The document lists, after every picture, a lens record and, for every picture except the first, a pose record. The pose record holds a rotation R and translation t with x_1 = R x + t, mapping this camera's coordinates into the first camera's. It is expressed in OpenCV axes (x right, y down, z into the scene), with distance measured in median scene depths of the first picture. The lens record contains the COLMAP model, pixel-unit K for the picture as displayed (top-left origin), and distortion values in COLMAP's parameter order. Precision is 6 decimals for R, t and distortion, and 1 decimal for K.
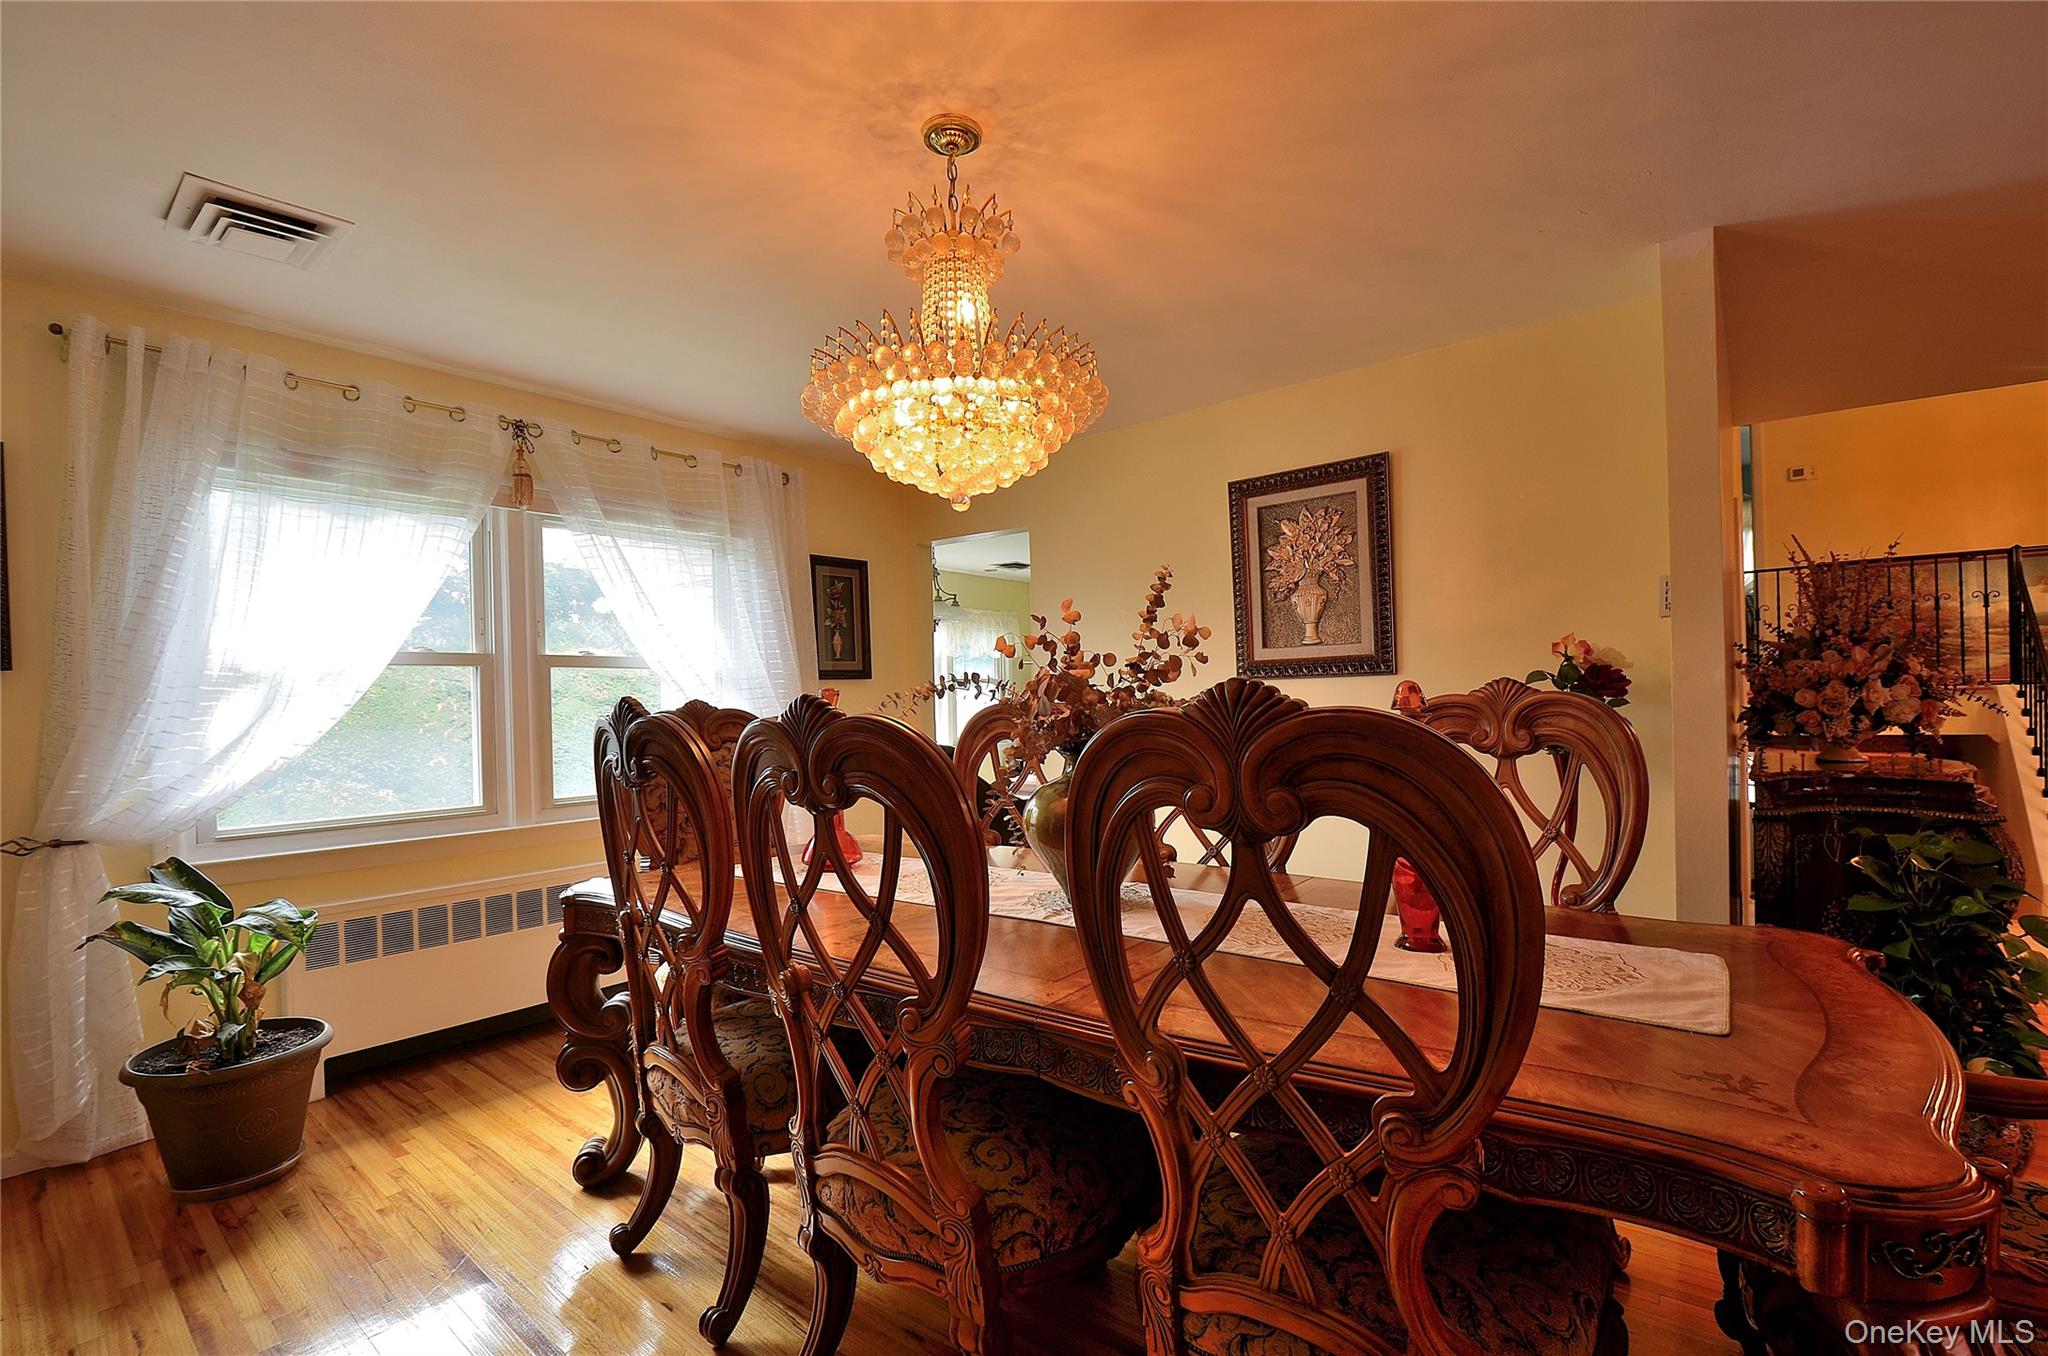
lens RADIAL K [[898.2, 0, 1036.5], [0, 898.2, 697.3], [0, 0, 1]] dist [0.004445, -0.012312]
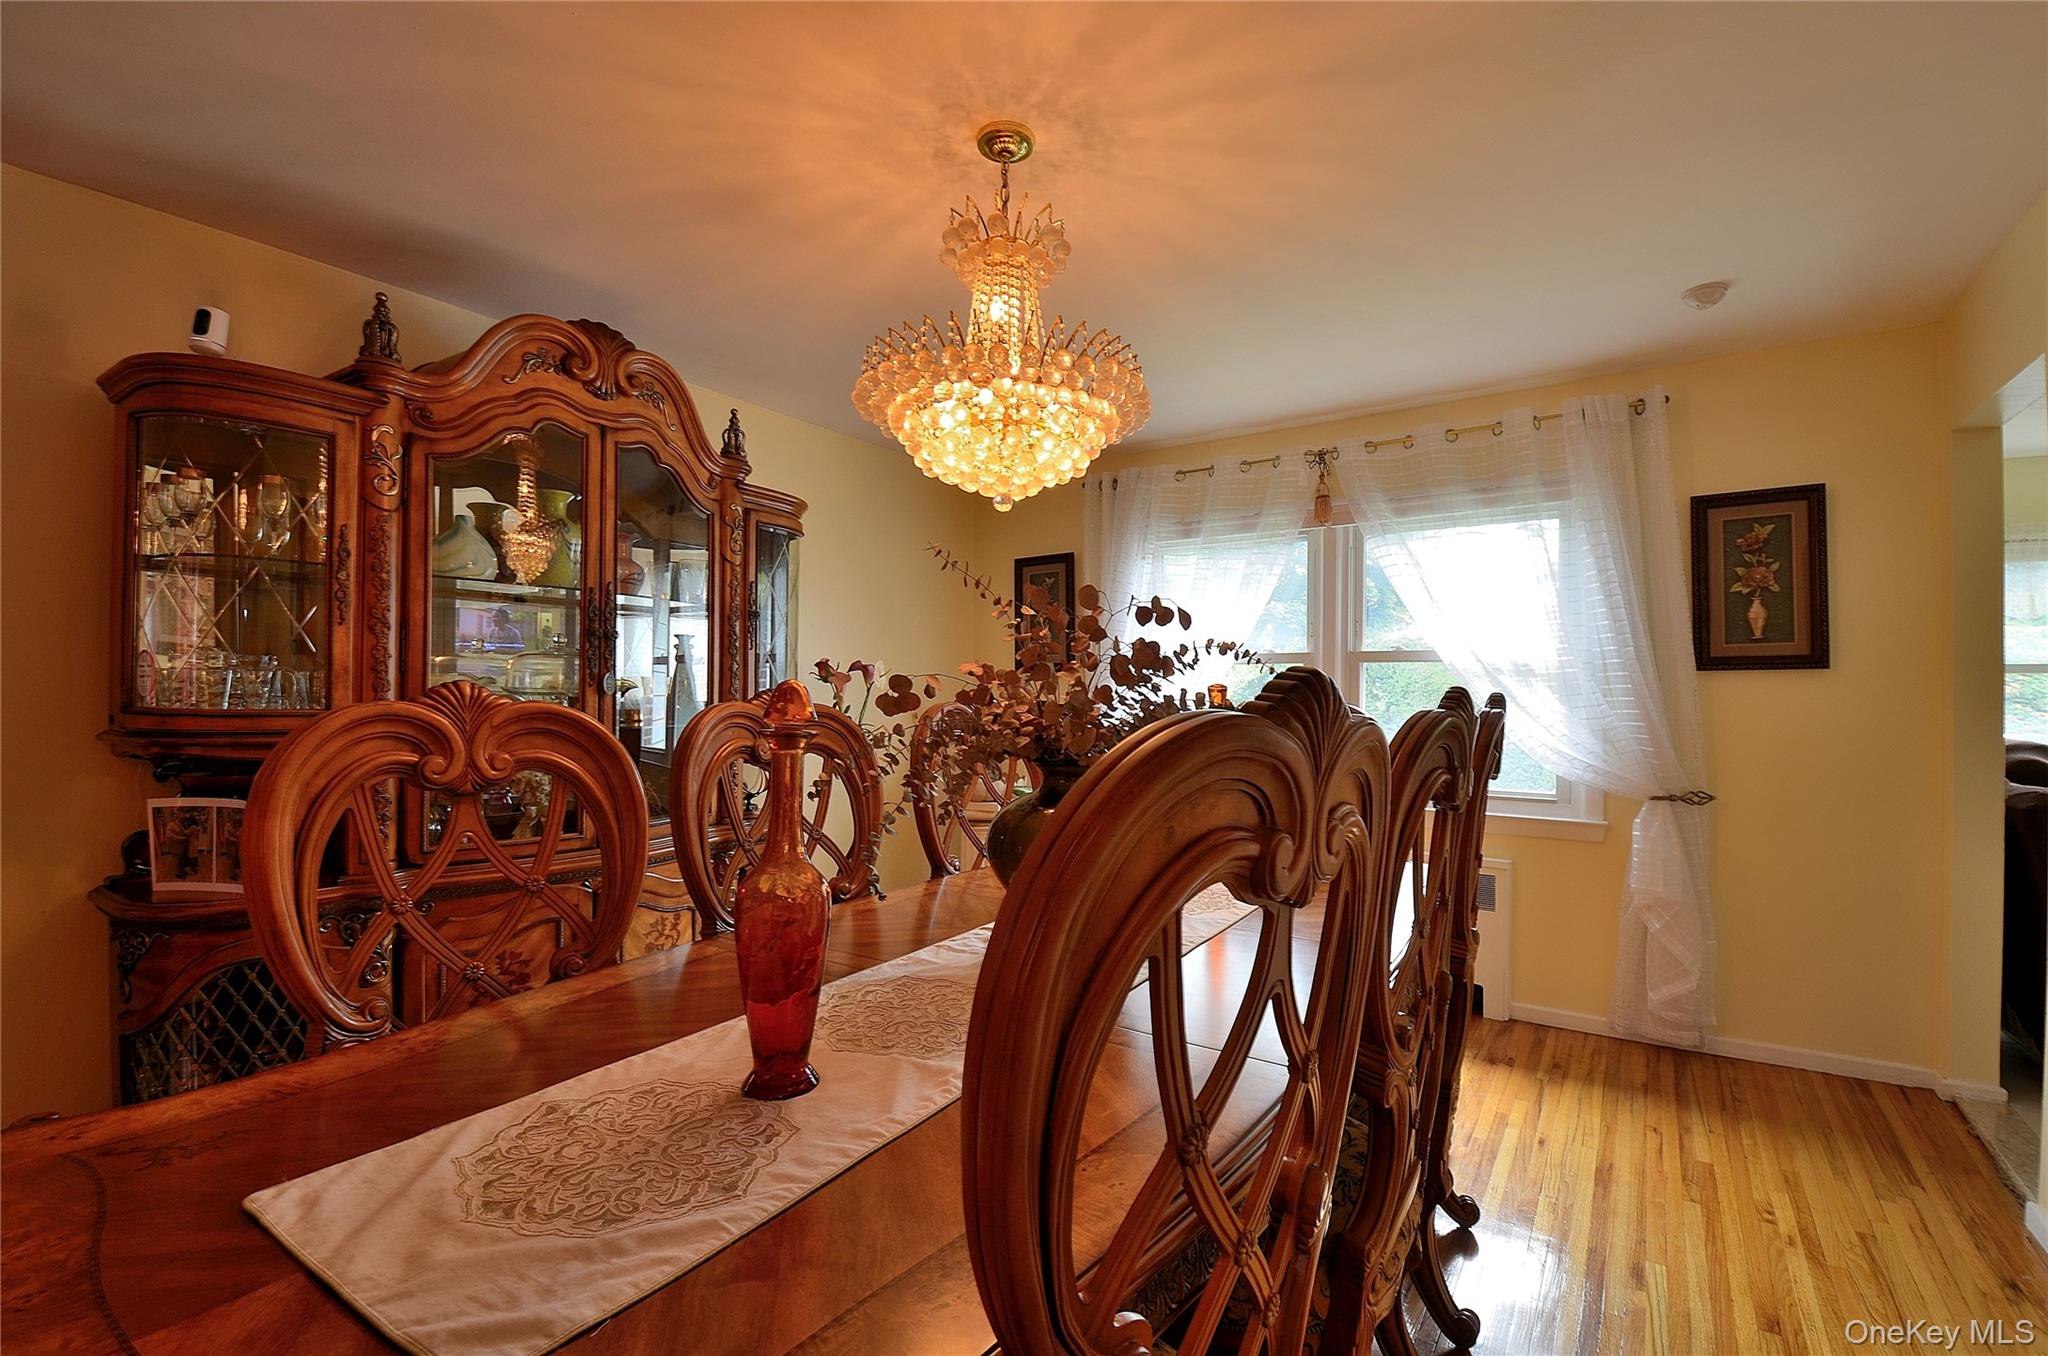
lens RADIAL K [[898.2, 0, 1068.2], [0, 898.2, 705.9], [0, 0, 1]] dist [0.004445, -0.012312]
pose [[0.104584, 0.027910, -0.994124, 0.543664], [-0.009497, 0.999589, 0.027064, -0.008100], [0.994471, 0.006610, 0.104806, 0.556859]]
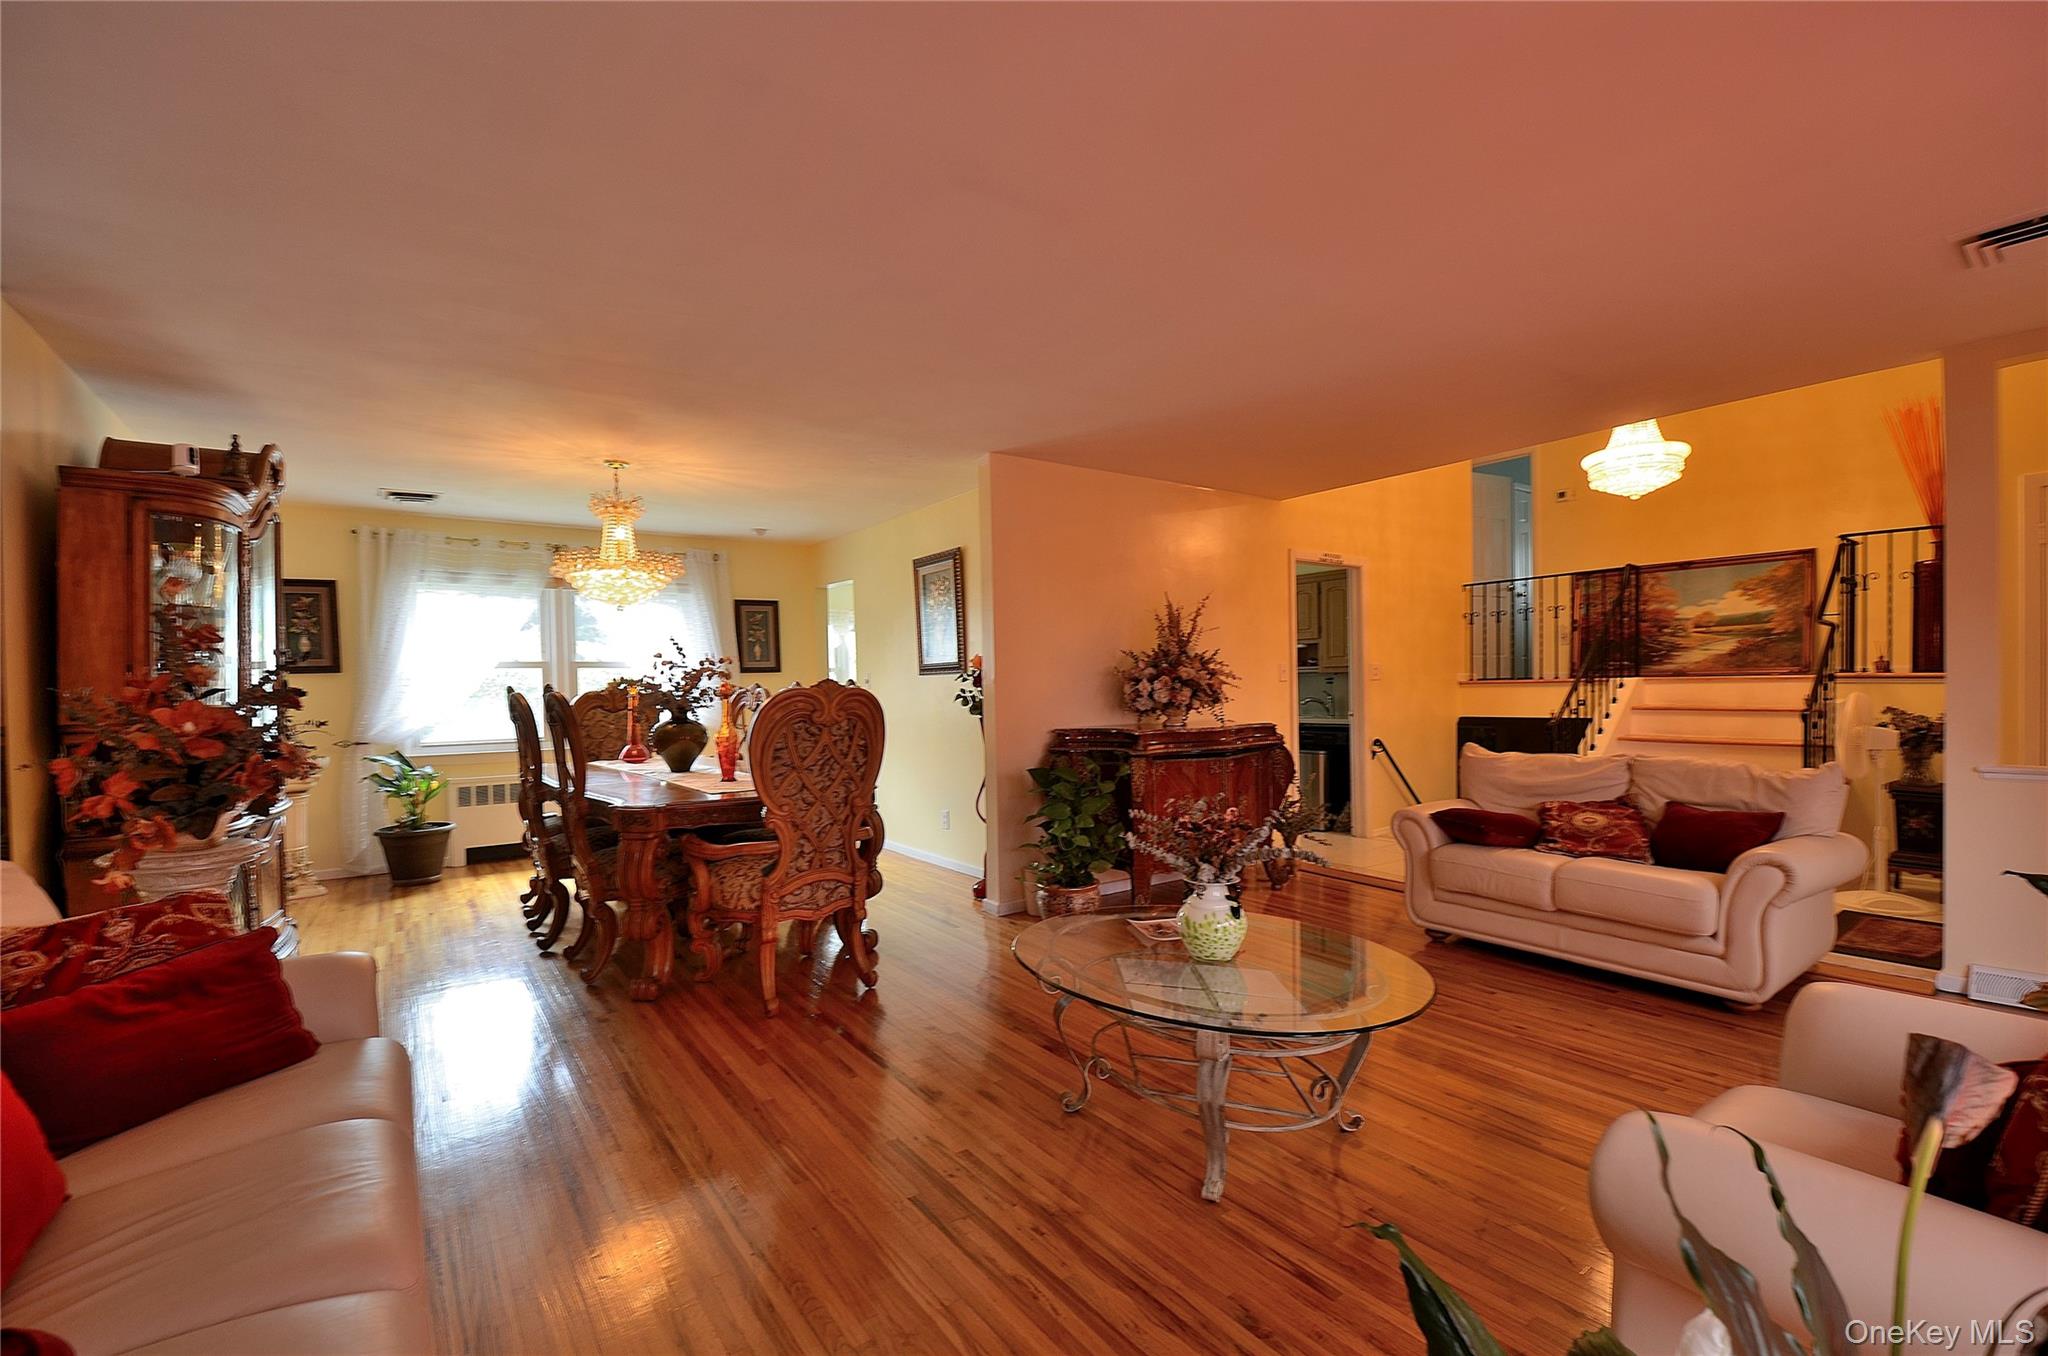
lens RADIAL K [[898.2, 0, 1033.5], [0, 898.2, 685.2], [0, 0, 1]] dist [0.004445, -0.012312]
pose [[0.962581, 0.005531, -0.270938, 0.982688], [-0.003520, 0.999963, 0.007908, -0.015776], [0.270972, -0.006659, 0.962564, -0.633773]]
